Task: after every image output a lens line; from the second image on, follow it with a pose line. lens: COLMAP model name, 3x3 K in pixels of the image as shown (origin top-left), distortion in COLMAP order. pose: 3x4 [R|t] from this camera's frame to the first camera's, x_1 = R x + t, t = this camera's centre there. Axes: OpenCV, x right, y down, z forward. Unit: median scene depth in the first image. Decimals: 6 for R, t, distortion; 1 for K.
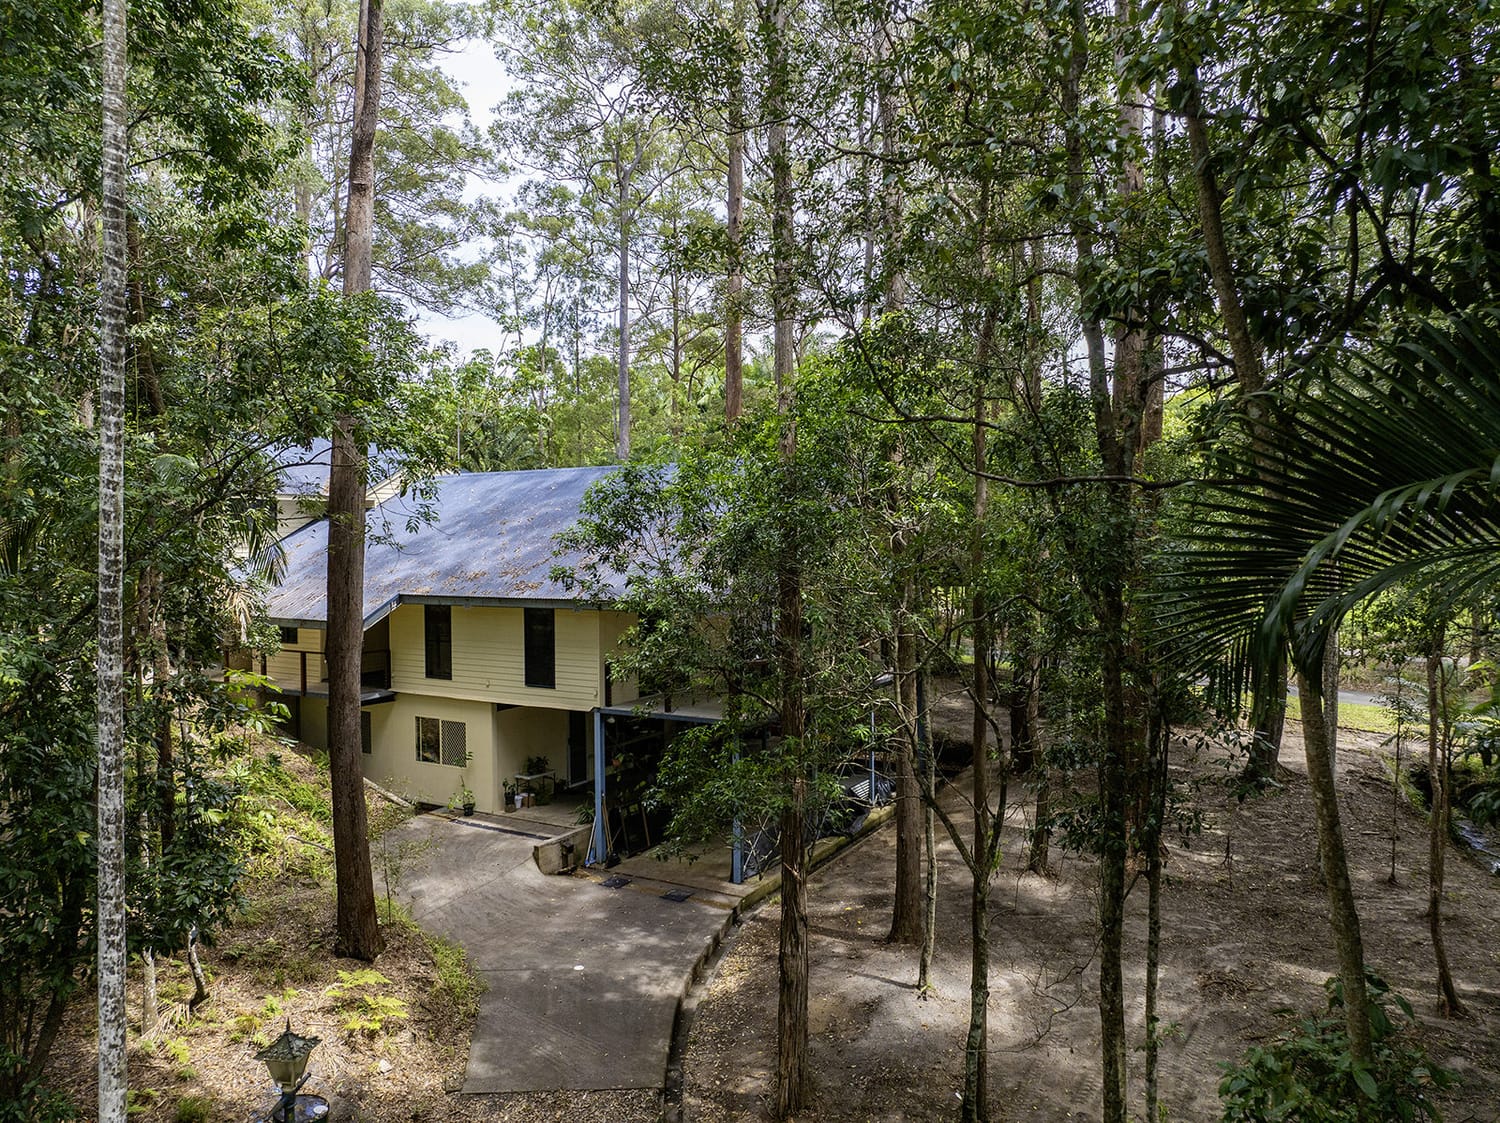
lens RADIAL K [[1046.3, 0, 750.0], [0, 1046.3, 561.5], [0, 0, 1]] dist [-0.033562, -0.002967]
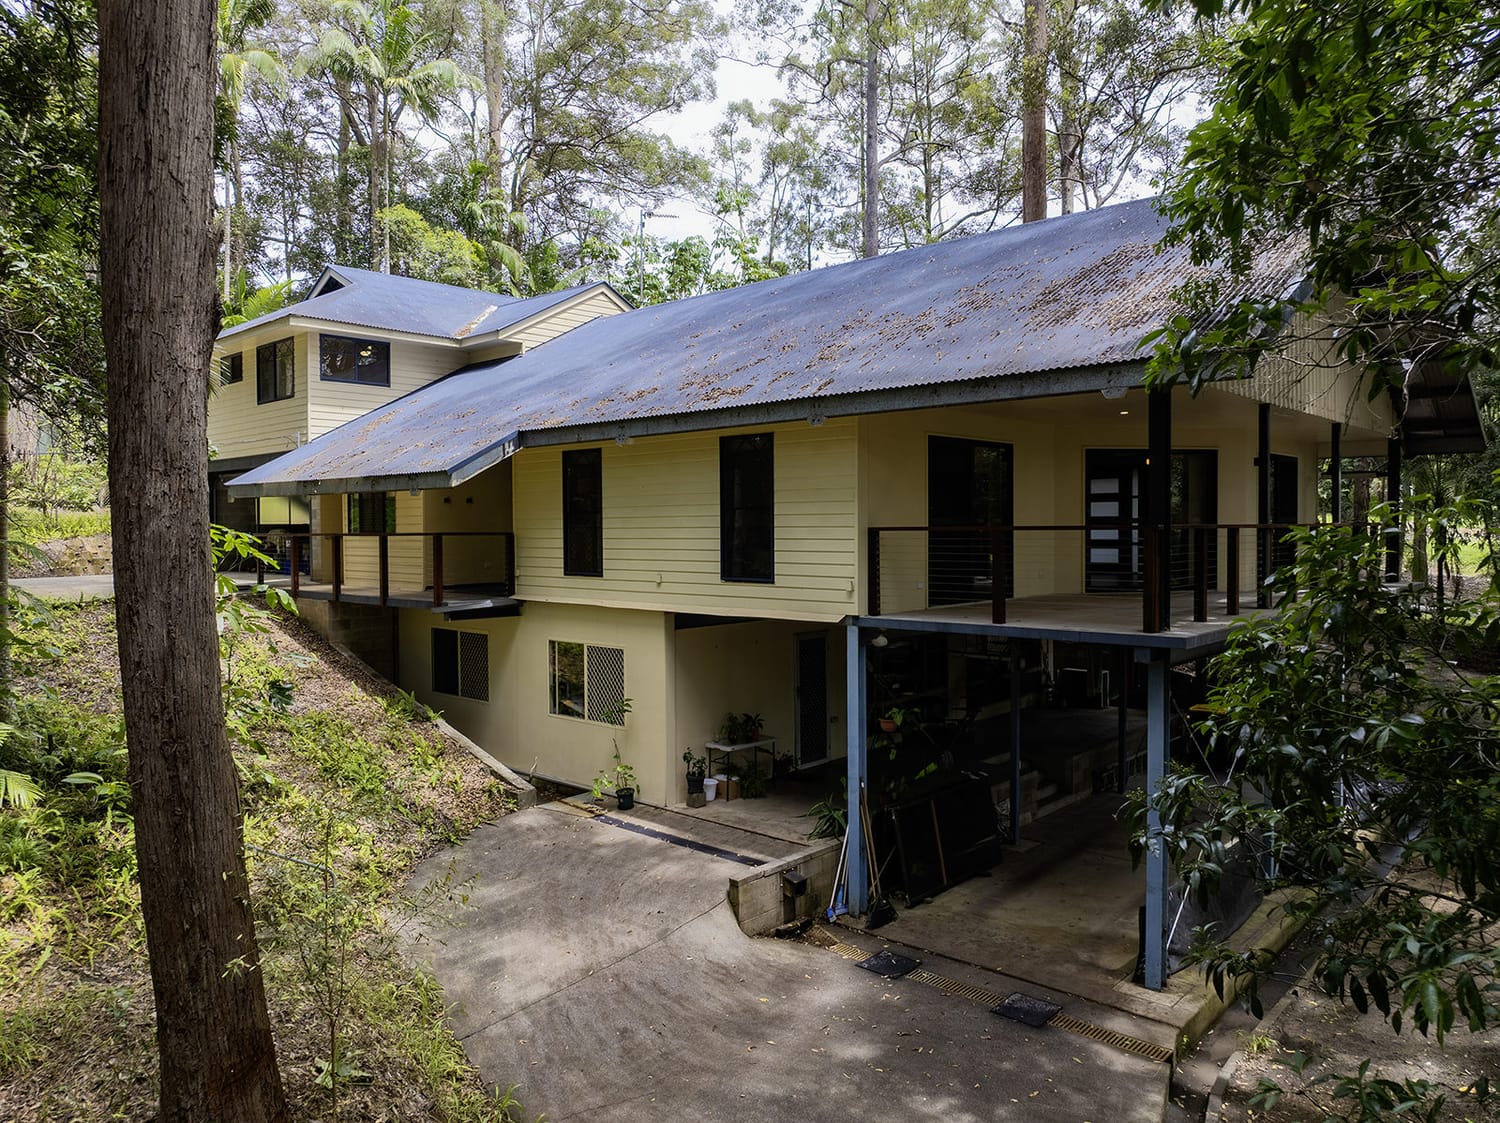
lens RADIAL K [[1046.3, 0, 750.0], [0, 1046.3, 561.5], [0, 0, 1]] dist [-0.033562, -0.002967]
pose [[0.976573, 0.007753, -0.215049, -0.082695], [-0.006255, 0.999951, 0.007646, 0.106318], [0.215098, -0.006121, 0.976573, 0.469326]]
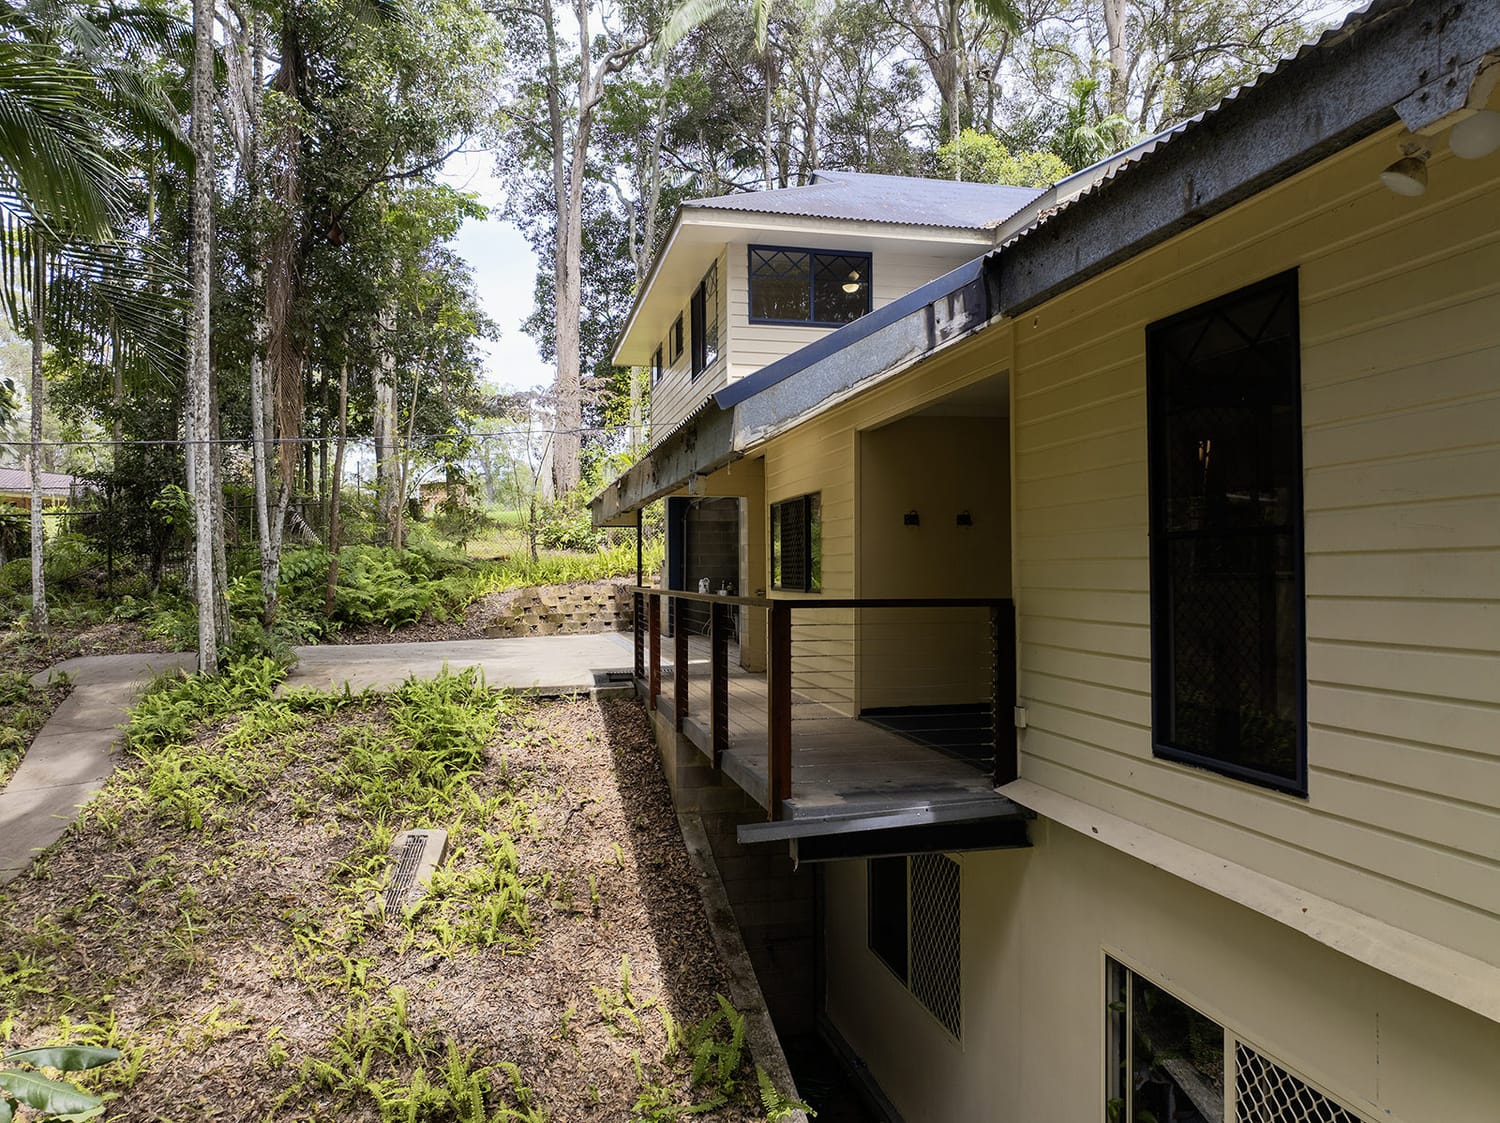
lens RADIAL K [[1046.3, 0, 750.0], [0, 1046.3, 561.5], [0, 0, 1]] dist [-0.033562, -0.002967]
pose [[0.677576, -0.005795, -0.735430, -0.248960], [-0.016715, 0.999589, -0.023277, 0.091259], [0.735263, 0.028064, 0.677200, 0.902723]]
